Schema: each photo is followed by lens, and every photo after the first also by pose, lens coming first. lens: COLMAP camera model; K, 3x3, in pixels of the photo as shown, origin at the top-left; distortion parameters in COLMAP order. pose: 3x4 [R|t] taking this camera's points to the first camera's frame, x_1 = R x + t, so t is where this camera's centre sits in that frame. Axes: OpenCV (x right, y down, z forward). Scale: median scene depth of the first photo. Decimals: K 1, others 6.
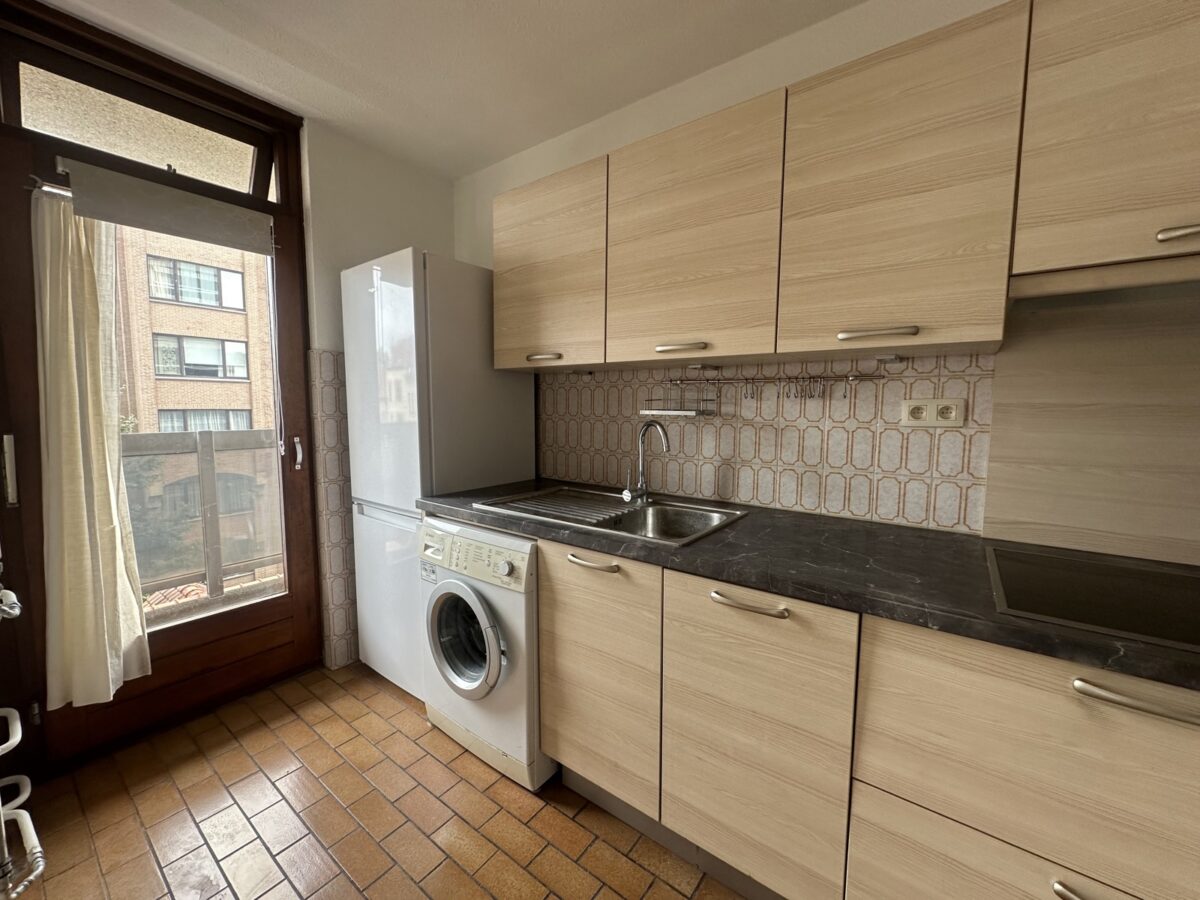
lens RADIAL K [[479.4, 0, 600.0], [0, 479.4, 450.0], [0, 0, 1]] dist [-0.001042, 0.000162]
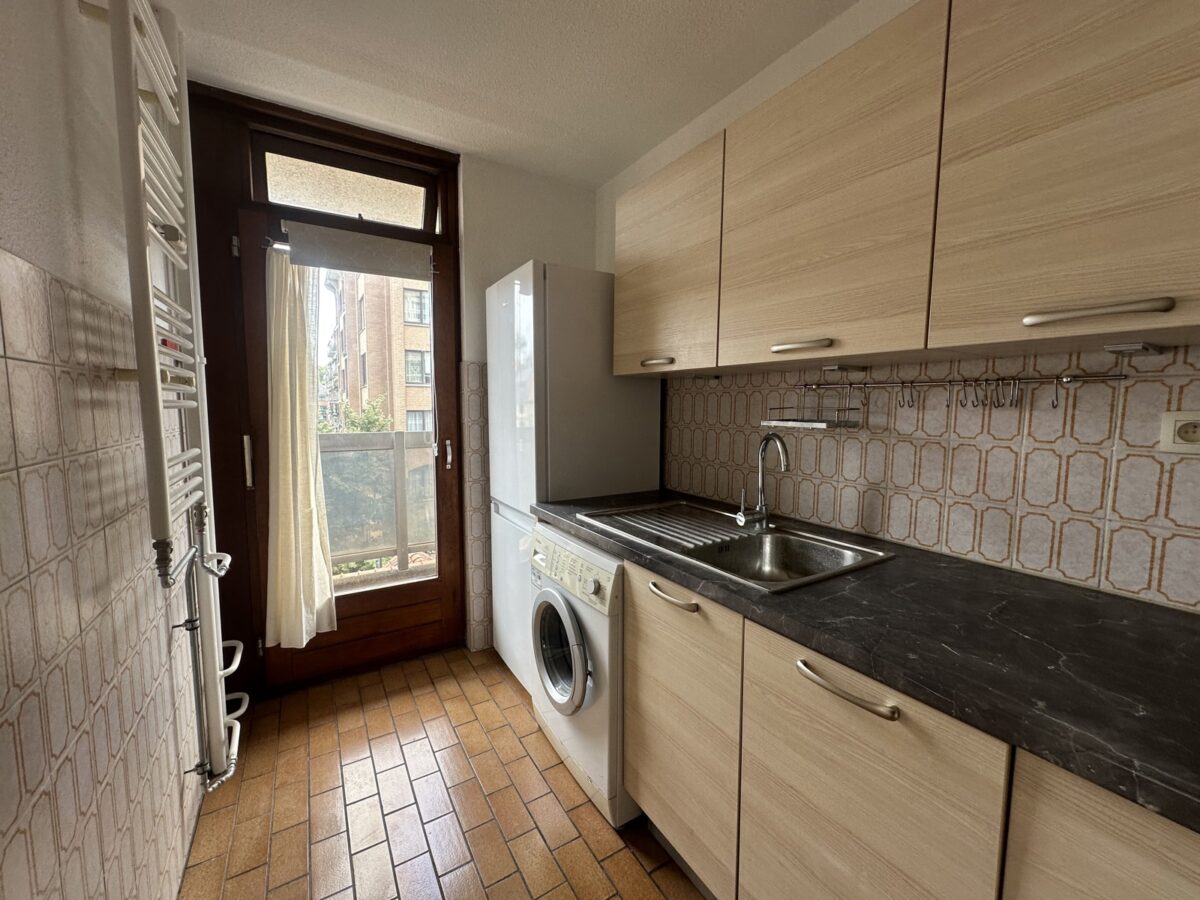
lens RADIAL K [[479.4, 0, 600.0], [0, 479.4, 450.0], [0, 0, 1]] dist [-0.001042, 0.000162]
pose [[0.930903, 0.033128, -0.363760, 0.138710], [-0.034020, 0.999413, 0.003955, -0.025492], [0.363678, 0.008693, 0.931484, 0.103511]]
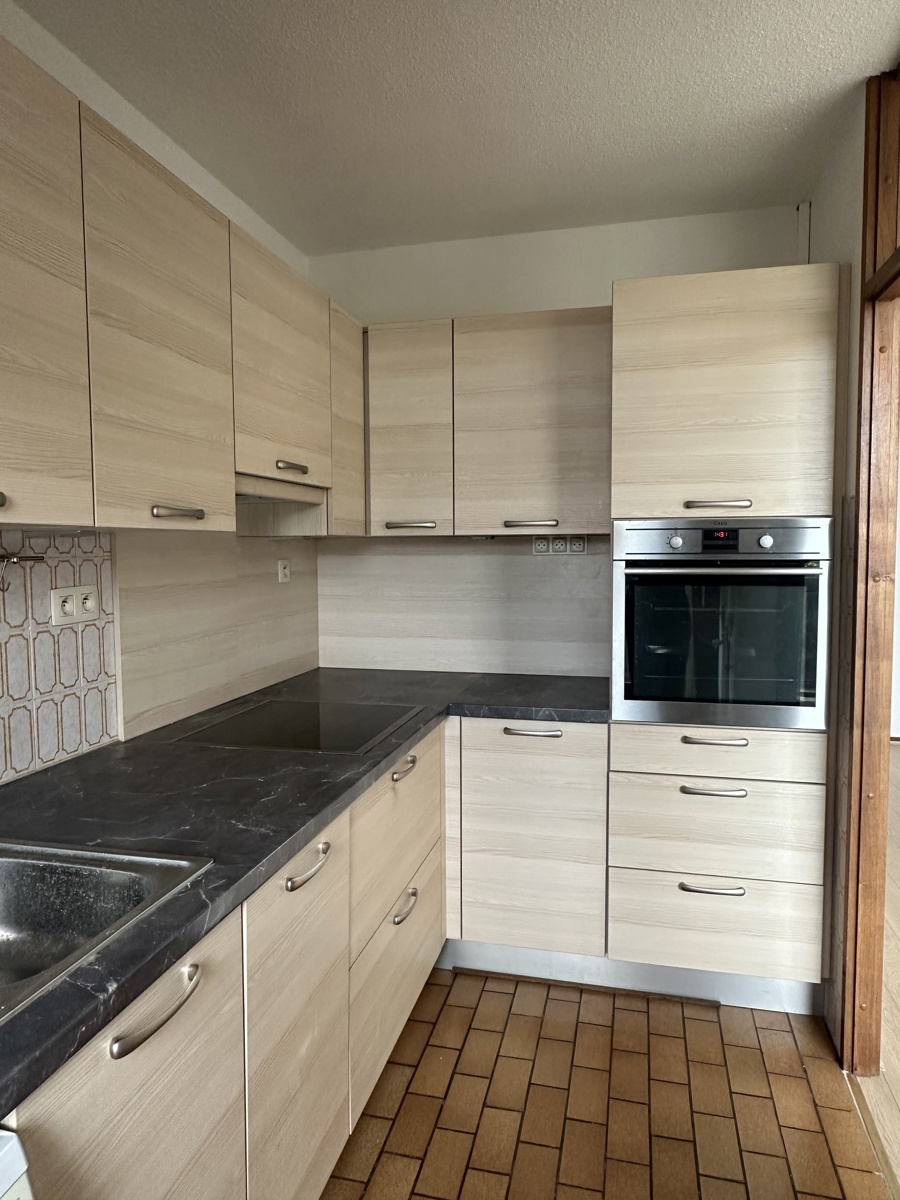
lens RADIAL K [[794.2, 0, 445.7], [0, 794.2, 603.2], [0, 0, 1]] dist [-0.002881, 0.001444]
pose [[-0.394775, -0.071025, 0.916028, -0.600425], [0.087554, 0.989562, 0.114460, -0.146961], [-0.914597, 0.125388, -0.384436, 0.800396]]
